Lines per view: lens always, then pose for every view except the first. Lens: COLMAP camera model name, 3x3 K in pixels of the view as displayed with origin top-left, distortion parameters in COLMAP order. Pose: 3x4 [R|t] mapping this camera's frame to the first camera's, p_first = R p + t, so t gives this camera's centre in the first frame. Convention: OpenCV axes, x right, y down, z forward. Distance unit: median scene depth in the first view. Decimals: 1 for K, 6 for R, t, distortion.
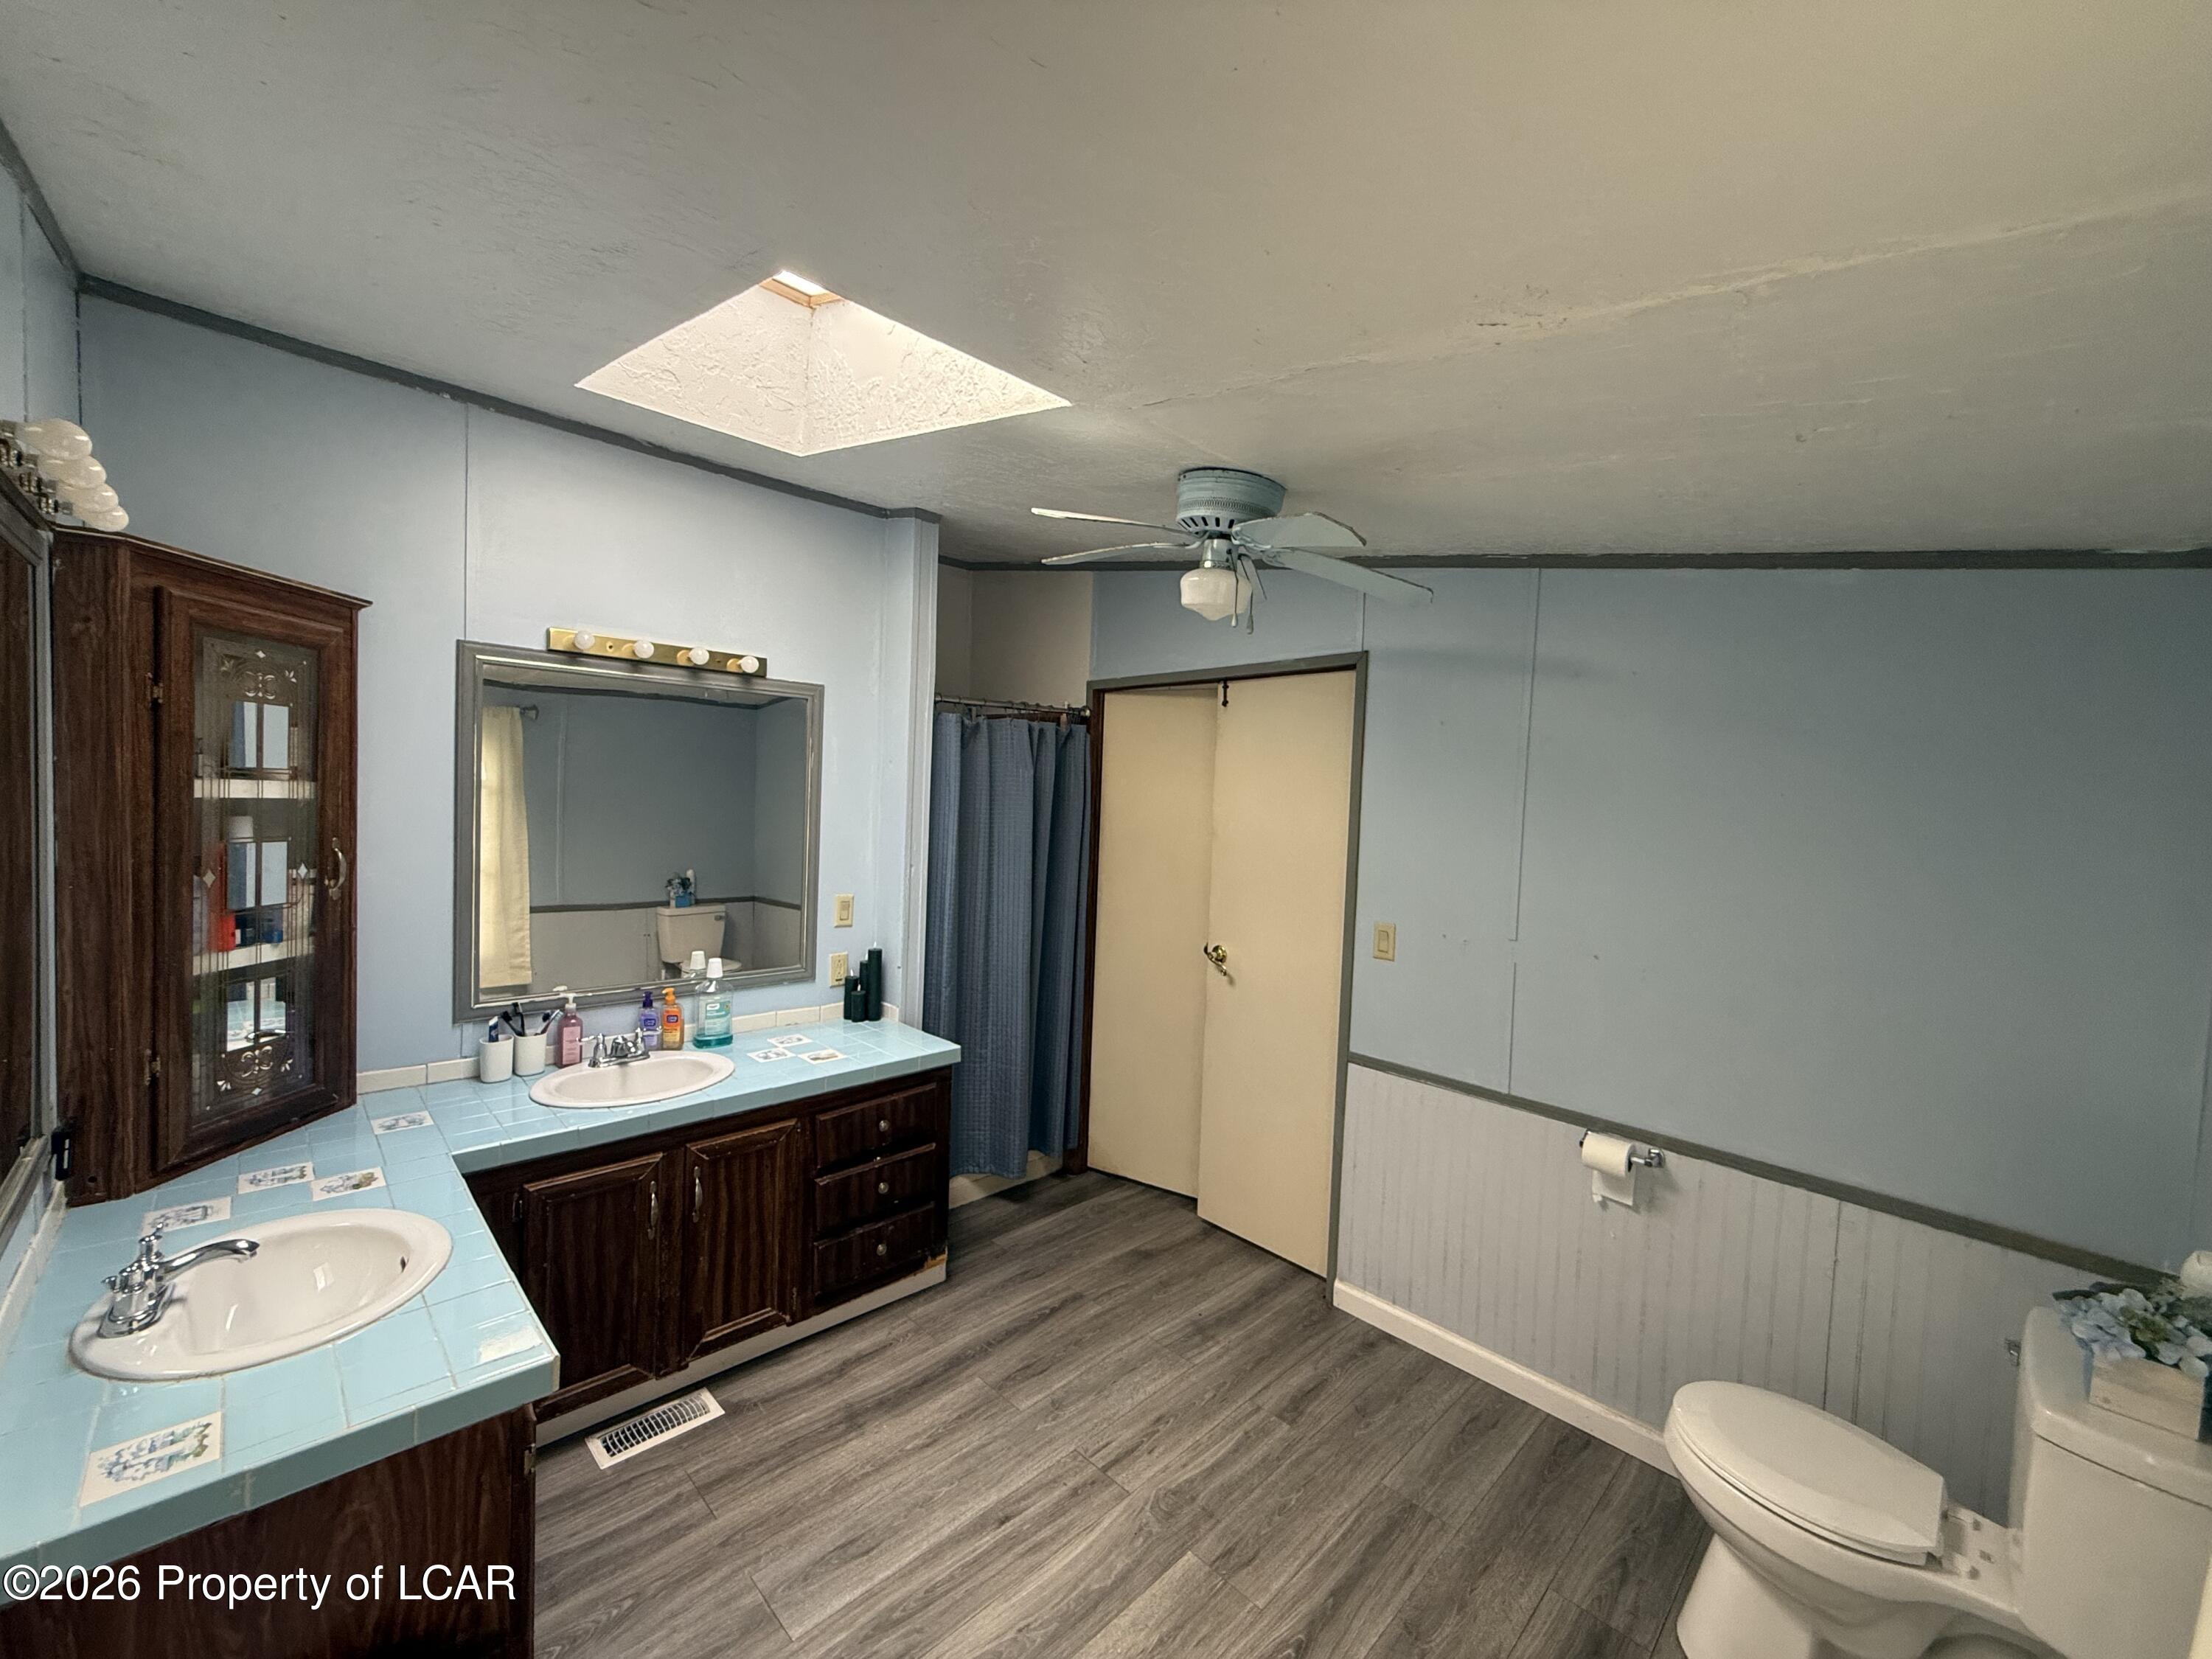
lens RADIAL K [[875.2, 0, 1108.5], [0, 875.2, 831.6], [0, 0, 1]] dist [0.000327, 0.000068]
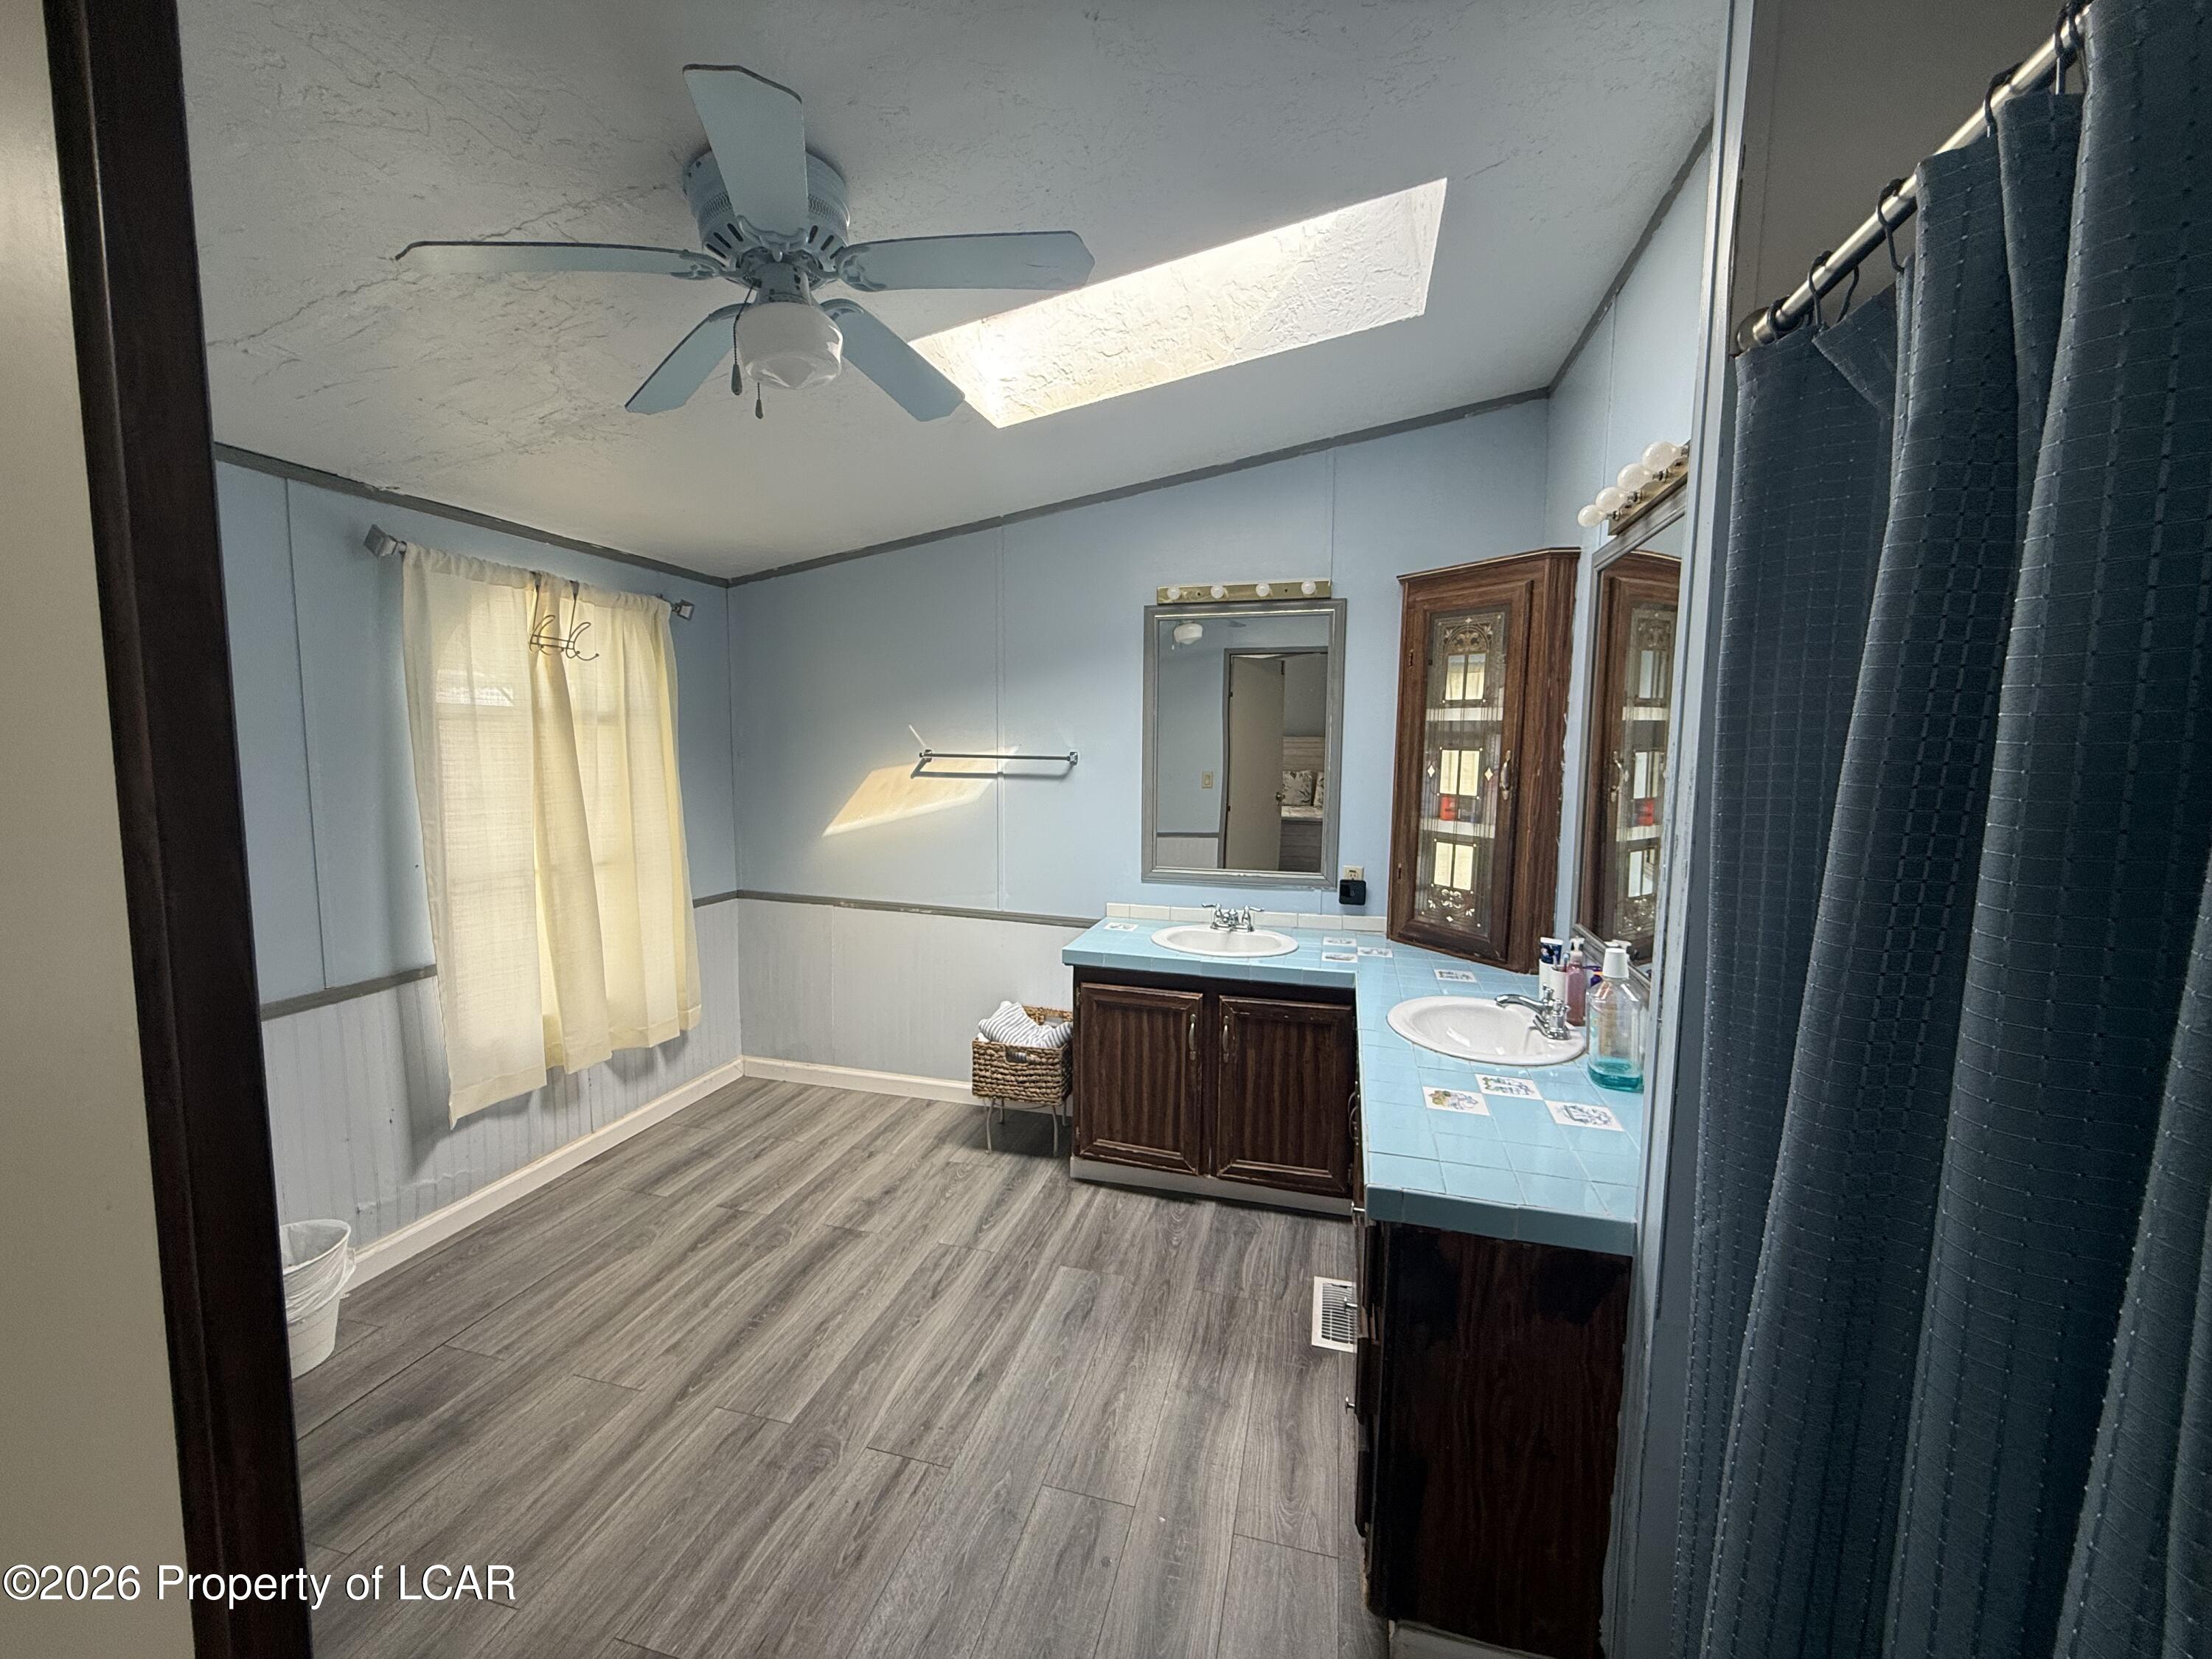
lens RADIAL K [[875.2, 0, 1107.9], [0, 875.2, 826.4], [0, 0, 1]] dist [0.000327, 0.000068]
pose [[-0.859729, 0.003018, -0.510742, 0.272480], [-0.063103, 0.991693, 0.112082, 0.009983], [0.506838, 0.128589, -0.852397, 1.832541]]
